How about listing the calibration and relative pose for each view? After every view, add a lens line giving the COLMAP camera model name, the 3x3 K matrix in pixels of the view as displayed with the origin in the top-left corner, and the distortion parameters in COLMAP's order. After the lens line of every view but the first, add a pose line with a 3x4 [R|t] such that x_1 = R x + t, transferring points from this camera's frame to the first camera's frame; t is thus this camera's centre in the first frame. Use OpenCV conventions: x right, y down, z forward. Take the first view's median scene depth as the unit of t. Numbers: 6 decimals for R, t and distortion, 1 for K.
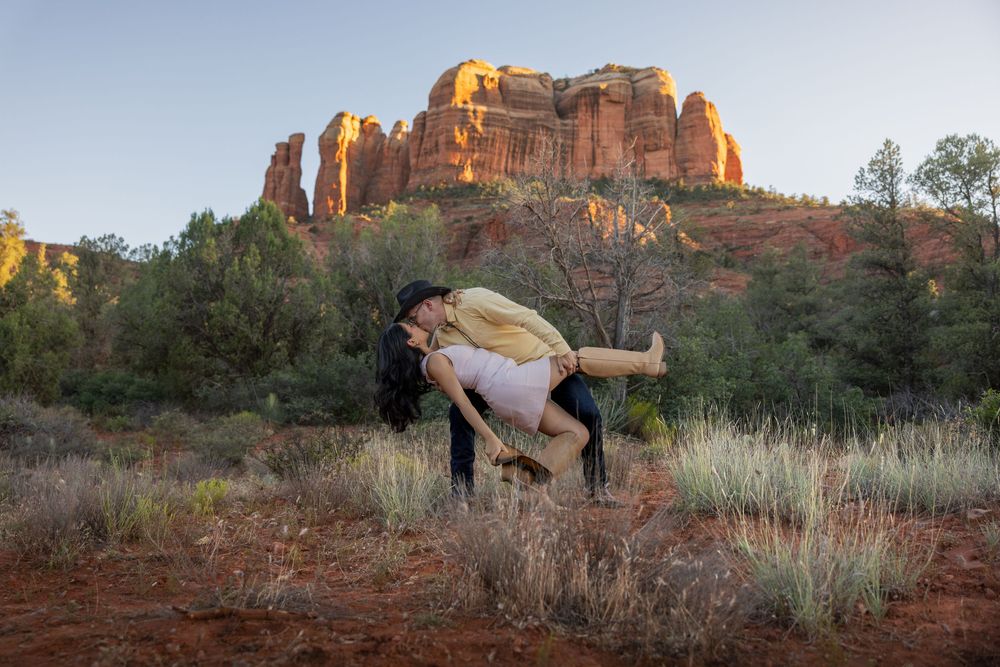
lens RADIAL K [[898.7, 0, 485.5], [0, 898.7, 316.7], [0, 0, 1]] dist [-0.001558, -0.002933]
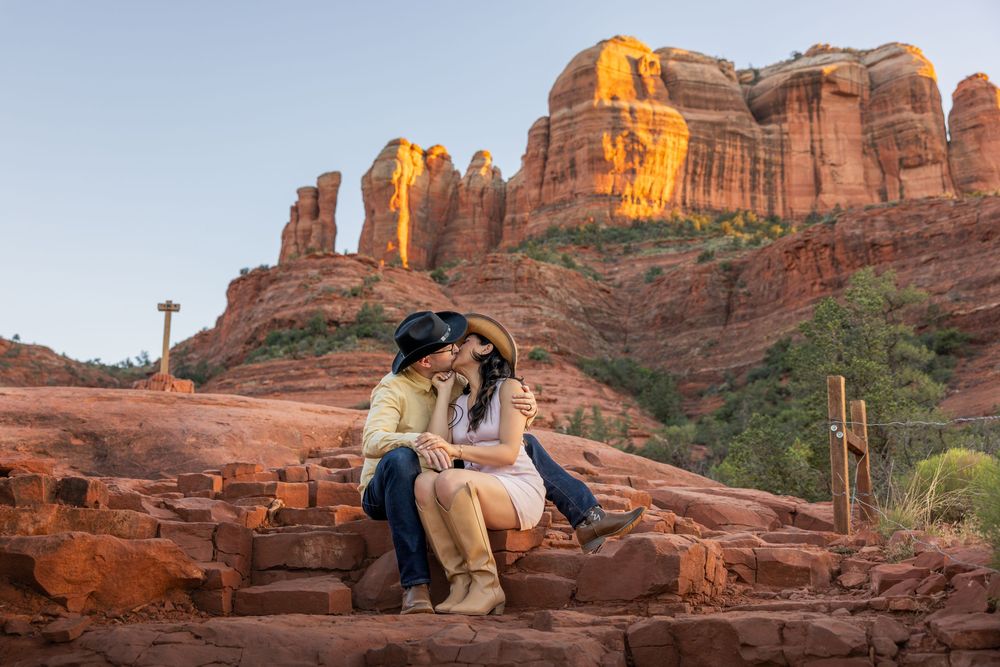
lens RADIAL K [[1133.9, 0, 500.0], [0, 1133.9, 333.5], [0, 0, 1]] dist [-0.001621, -0.003359]
pose [[0.999566, -0.026386, -0.013090, -0.095176], [0.024966, 0.994792, -0.098816, 0.001697], [0.015629, 0.098446, 0.995020, 0.222297]]
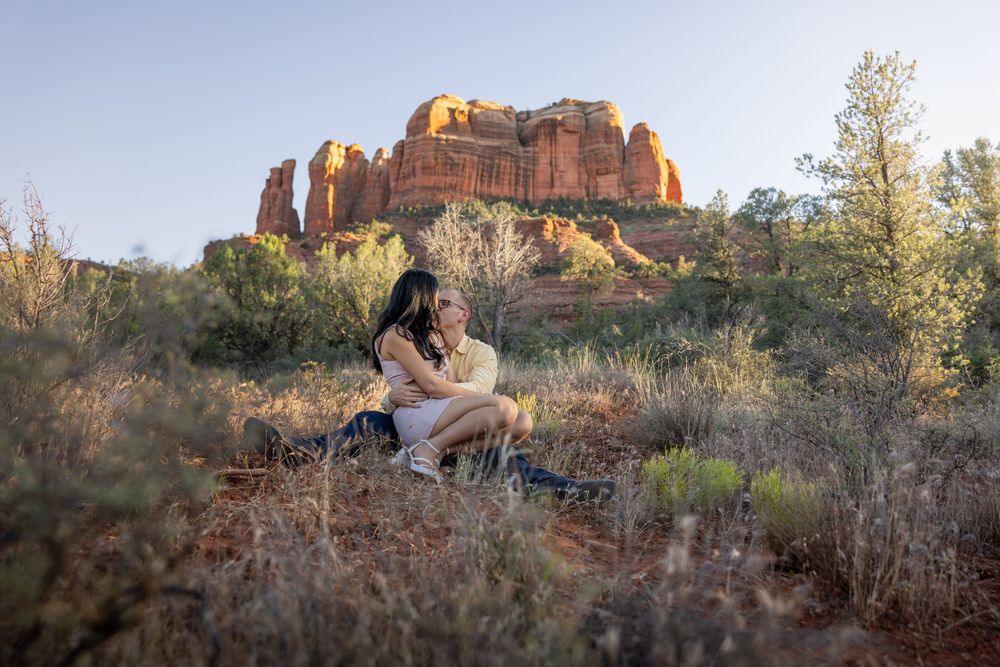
lens RADIAL K [[798.7, 0, 487.9], [0, 798.7, 319.6], [0, 0, 1]] dist [0.010447, 0.003011]
pose [[0.999326, -0.008772, 0.035653, 0.001463], [0.008845, 0.999959, -0.001873, 0.000171], [-0.035635, 0.002187, 0.999362, -0.007911]]
